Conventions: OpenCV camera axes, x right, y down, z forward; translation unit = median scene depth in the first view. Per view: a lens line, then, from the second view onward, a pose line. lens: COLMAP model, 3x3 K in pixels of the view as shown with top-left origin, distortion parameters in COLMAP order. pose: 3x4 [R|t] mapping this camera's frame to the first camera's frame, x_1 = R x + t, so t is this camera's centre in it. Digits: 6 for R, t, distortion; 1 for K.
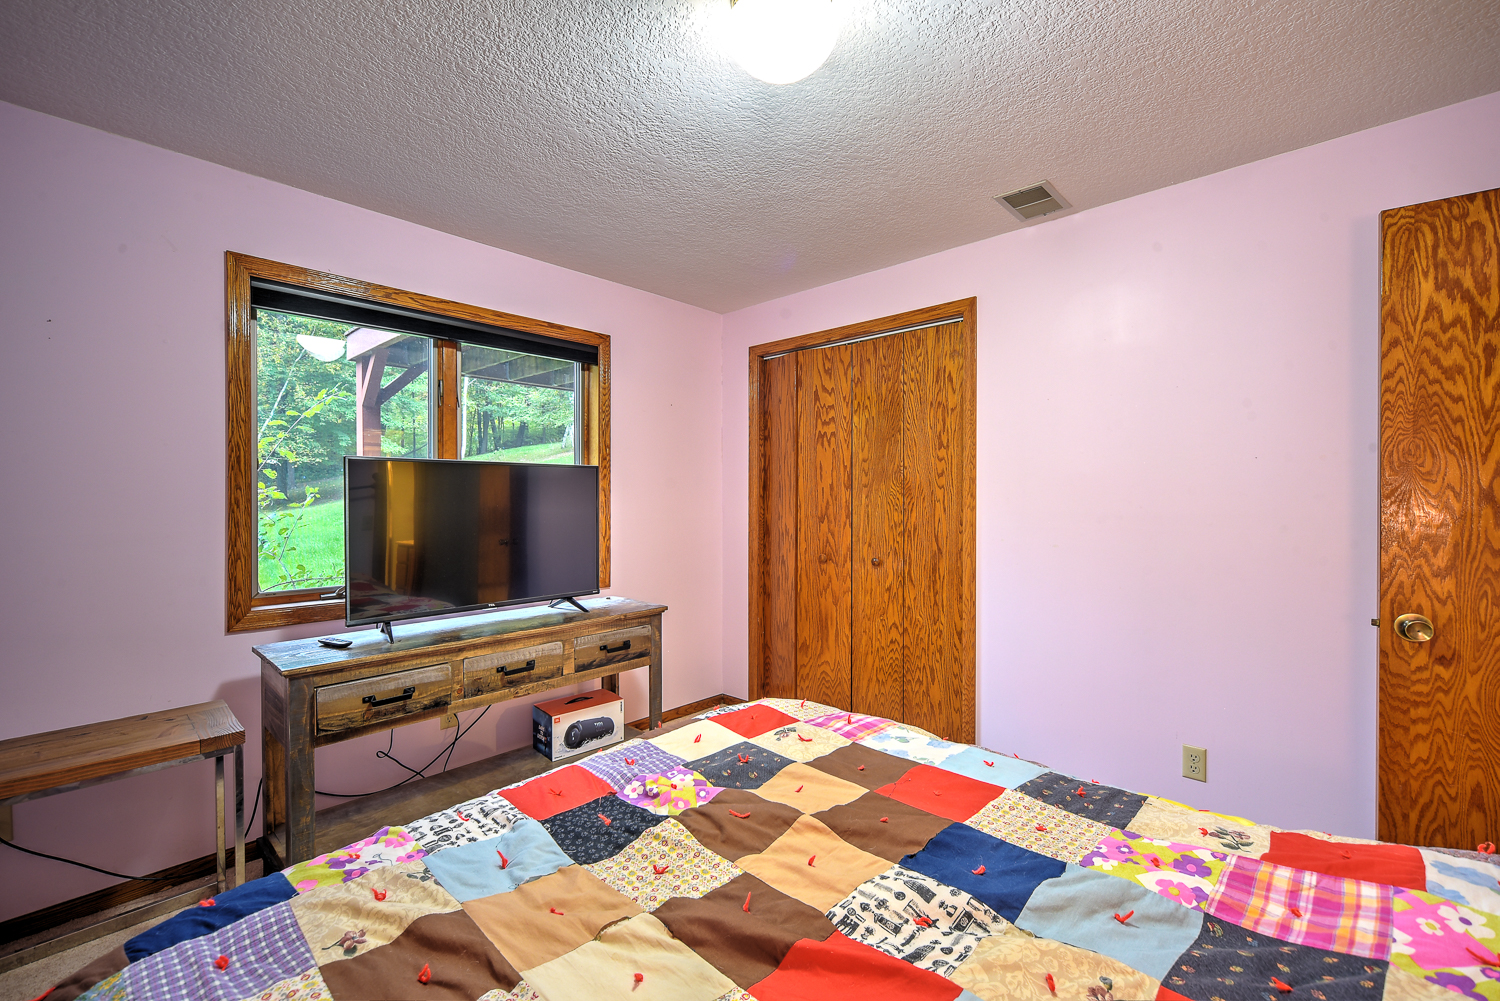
lens RADIAL K [[629.2, 0, 749.1], [0, 629.2, 501.0], [0, 0, 1]] dist [-0.008505, 0.002193]
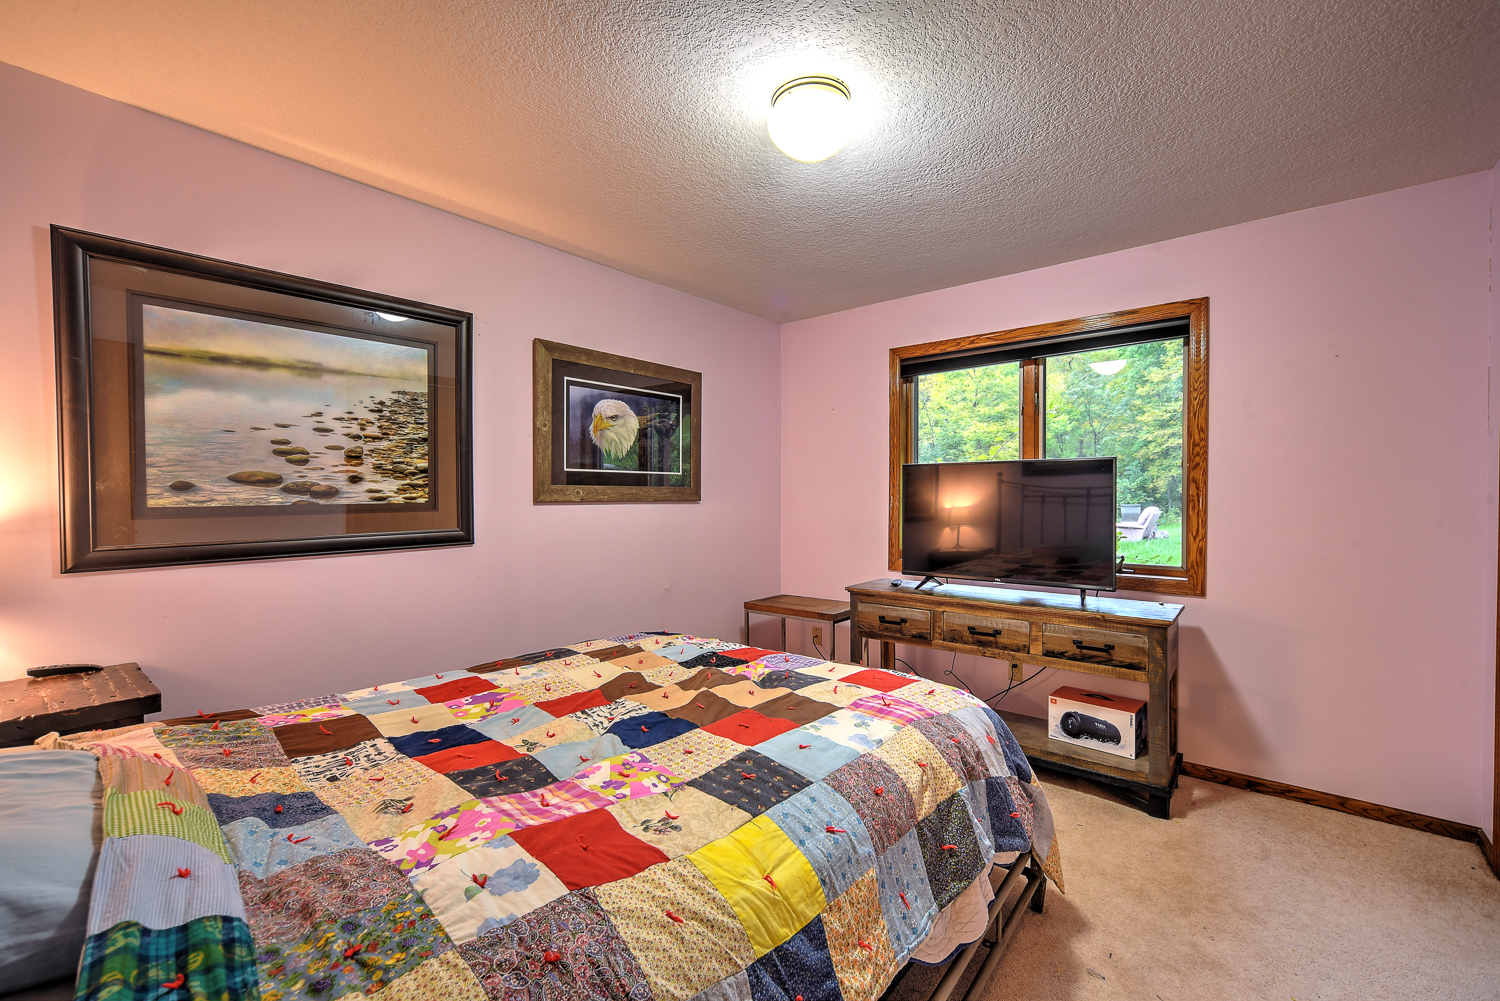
lens RADIAL K [[629.2, 0, 761.1], [0, 629.2, 499.4], [0, 0, 1]] dist [-0.008505, 0.002193]
pose [[0.055499, 0.006140, -0.998440, 0.877016], [-0.003608, 0.999976, 0.005949, 0.006520], [0.998452, 0.003272, 0.055520, 0.547417]]
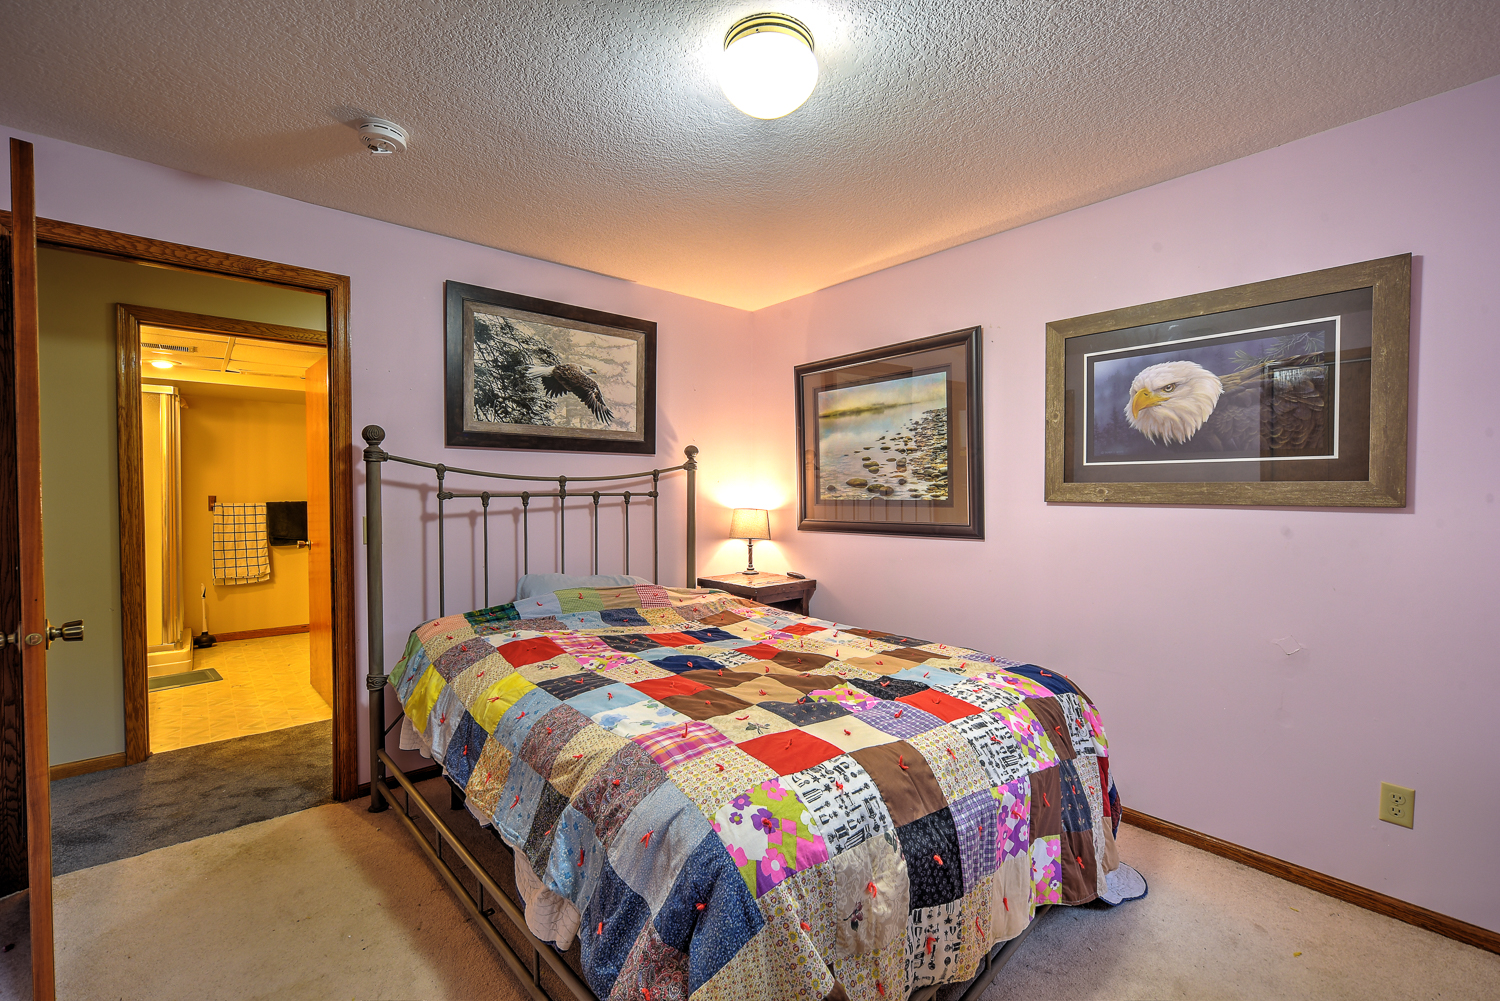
lens RADIAL K [[629.2, 0, 761.1], [0, 629.2, 500.2], [0, 0, 1]] dist [-0.008505, 0.002193]
pose [[-0.995940, -0.006471, 0.089783, -0.018937], [-0.005025, 0.999854, 0.016324, 0.001678], [-0.089876, 0.015806, -0.995828, 1.395324]]
